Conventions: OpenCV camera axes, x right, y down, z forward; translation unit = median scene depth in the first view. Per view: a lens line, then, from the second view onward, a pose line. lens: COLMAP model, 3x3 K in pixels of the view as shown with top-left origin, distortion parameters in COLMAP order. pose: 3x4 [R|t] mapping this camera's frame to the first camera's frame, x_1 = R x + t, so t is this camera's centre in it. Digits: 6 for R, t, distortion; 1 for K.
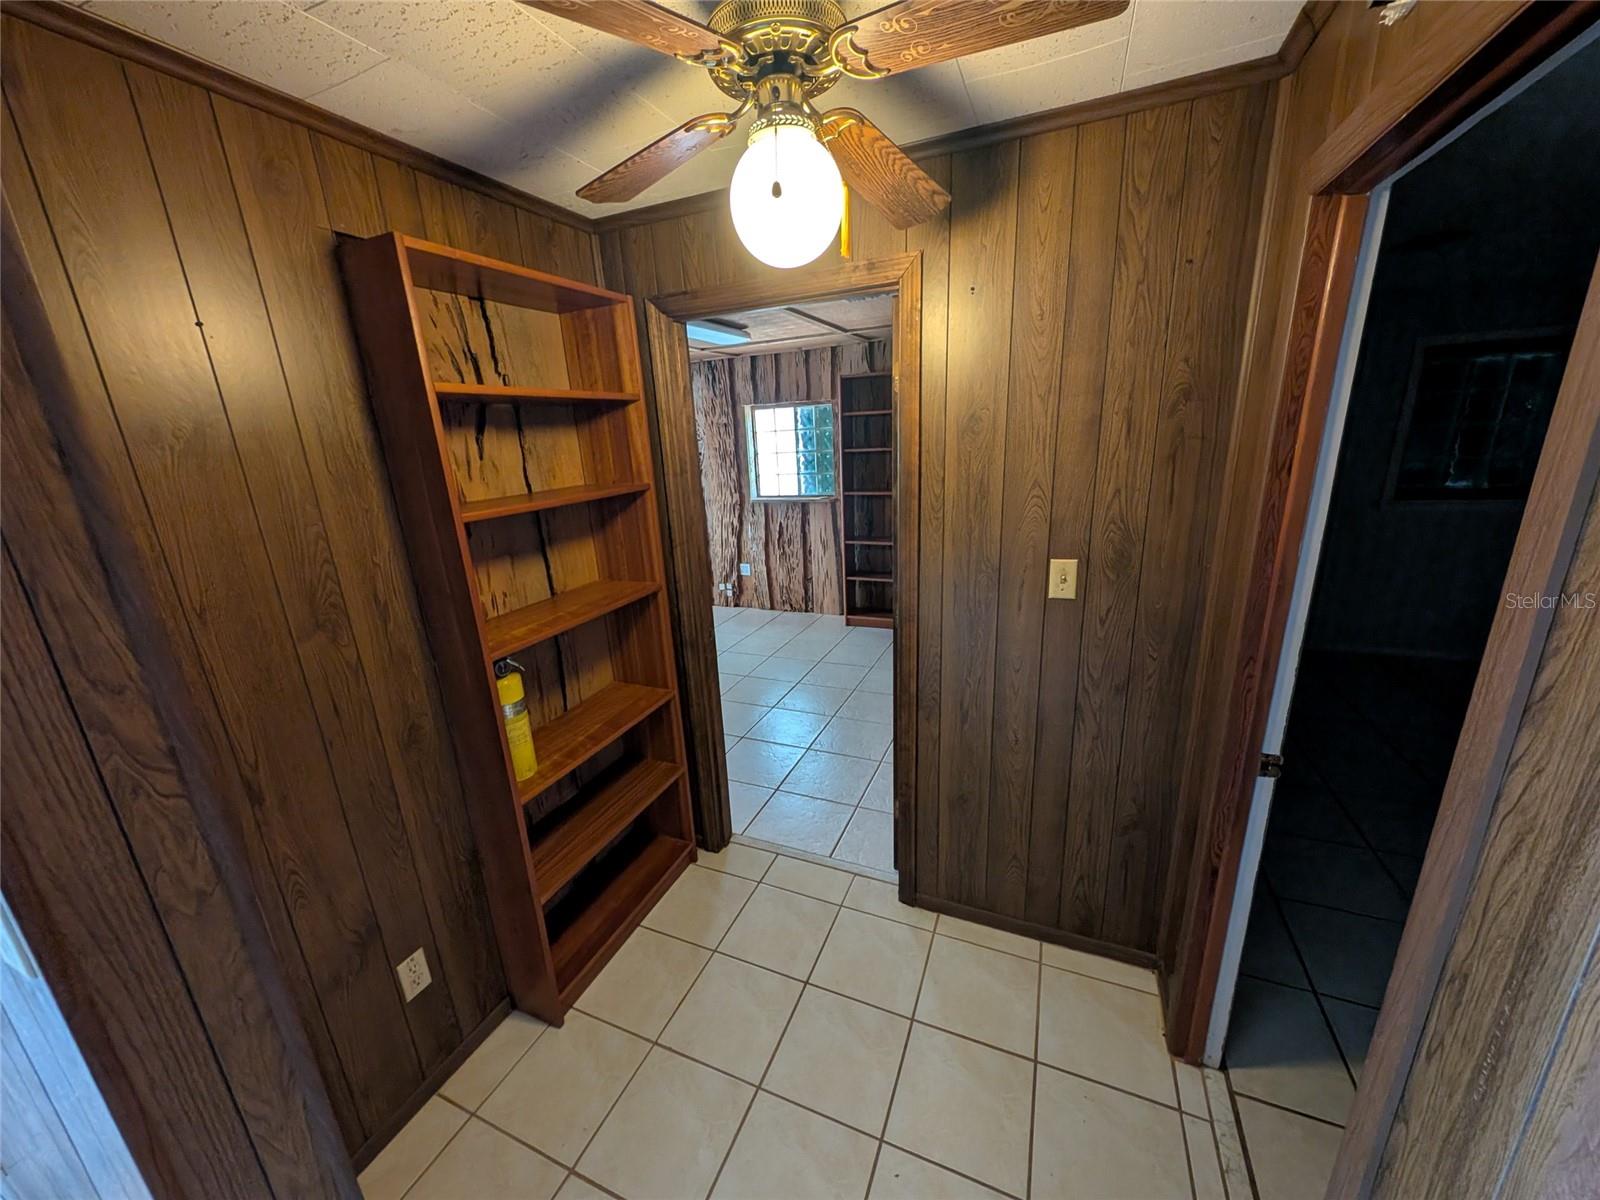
lens RADIAL K [[599.8, 0, 797.8], [0, 599.8, 610.2], [0, 0, 1]] dist [0.005498, -0.003083]
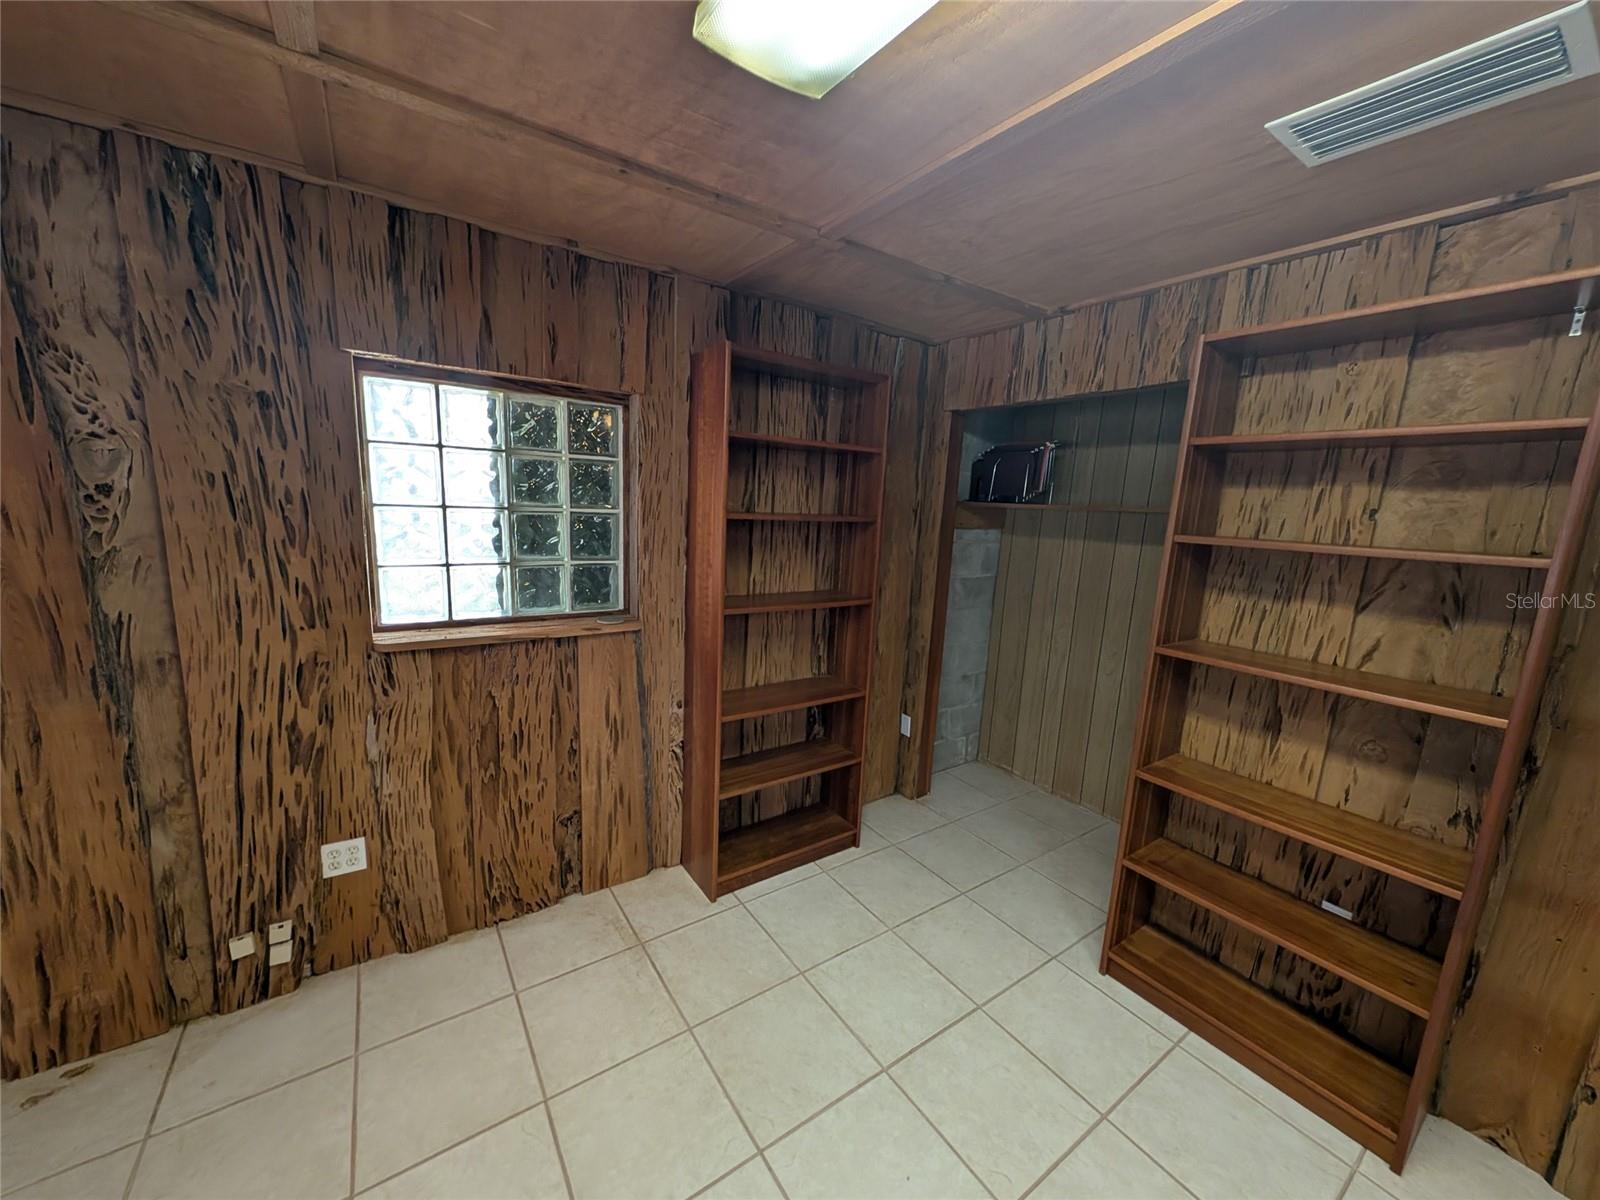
lens RADIAL K [[599.8, 0, 797.9], [0, 599.8, 602.5], [0, 0, 1]] dist [0.005498, -0.003083]
pose [[0.533438, -0.076665, 0.842358, -0.225353], [0.156798, 0.987586, -0.009413, -0.166024], [-0.831179, 0.137101, 0.538837, 0.629480]]
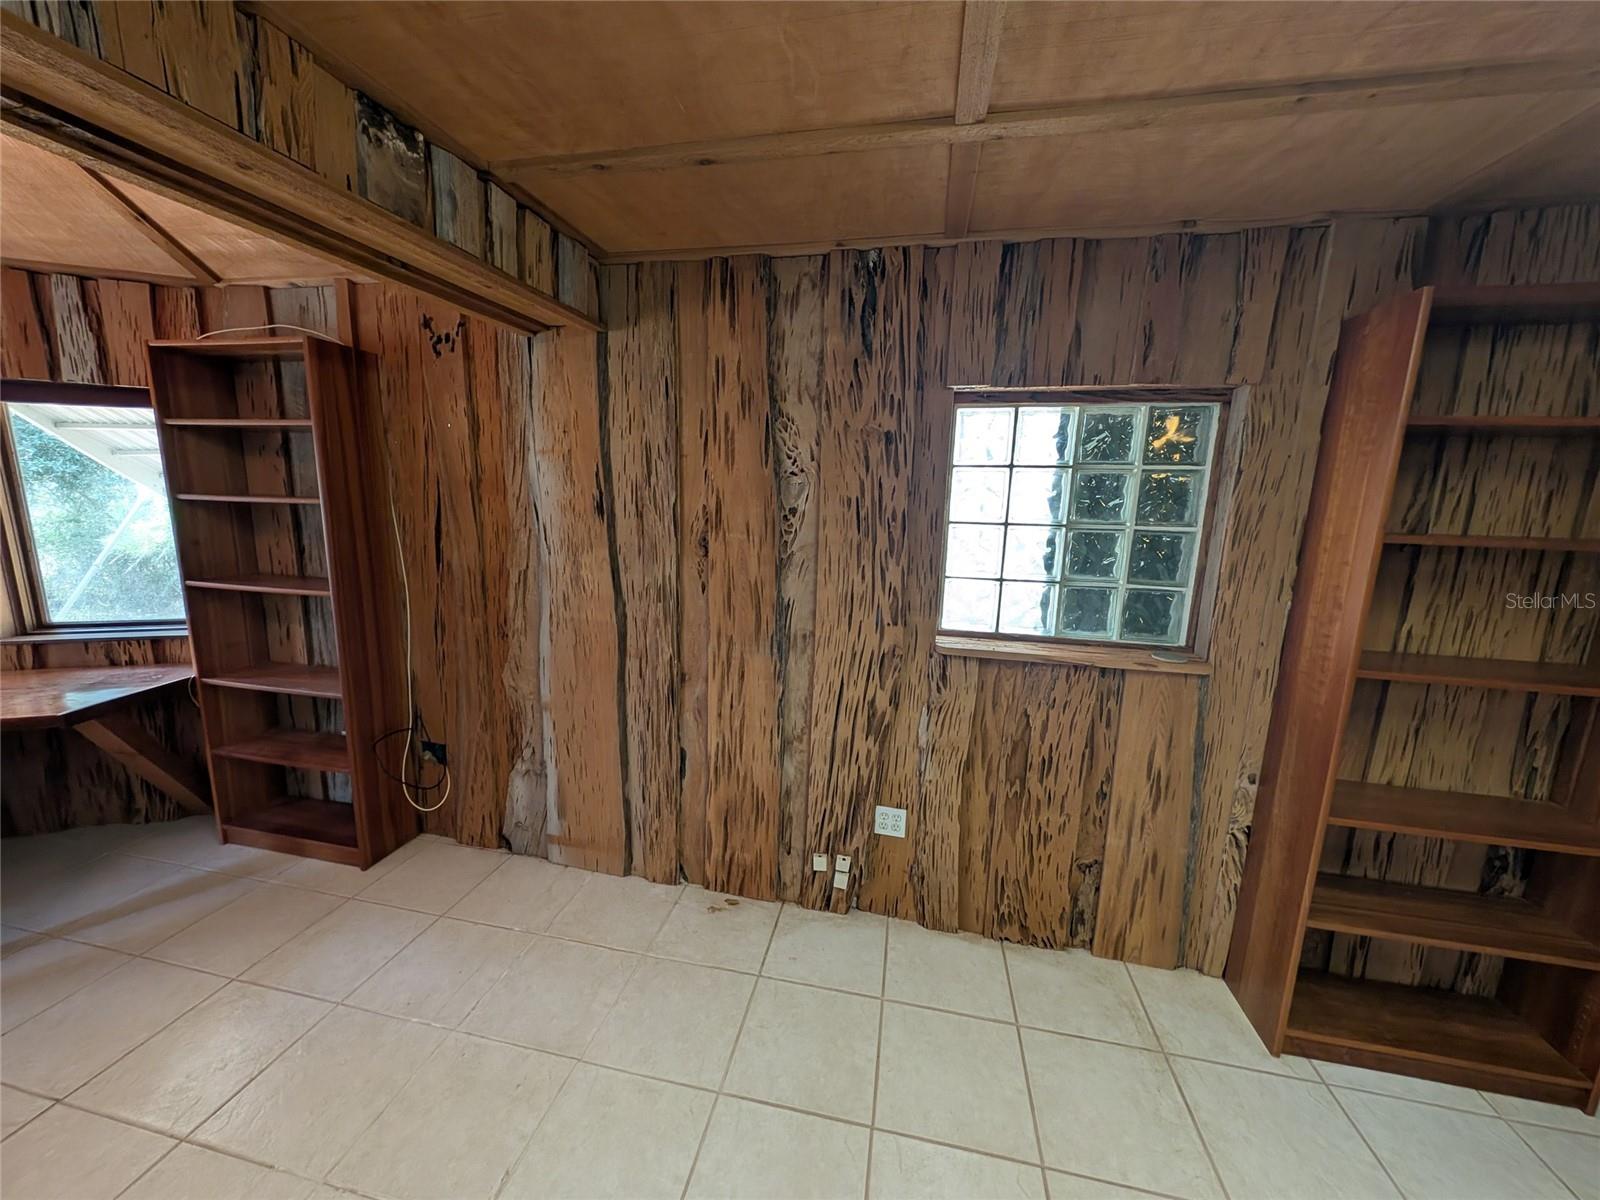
lens RADIAL K [[599.8, 0, 786.0], [0, 599.8, 601.8], [0, 0, 1]] dist [0.005498, -0.003083]
pose [[0.980789, 0.034599, 0.191979, -0.235671], [-0.016583, 0.995371, -0.094667, -0.173180], [-0.194366, 0.089665, 0.976823, 0.656861]]
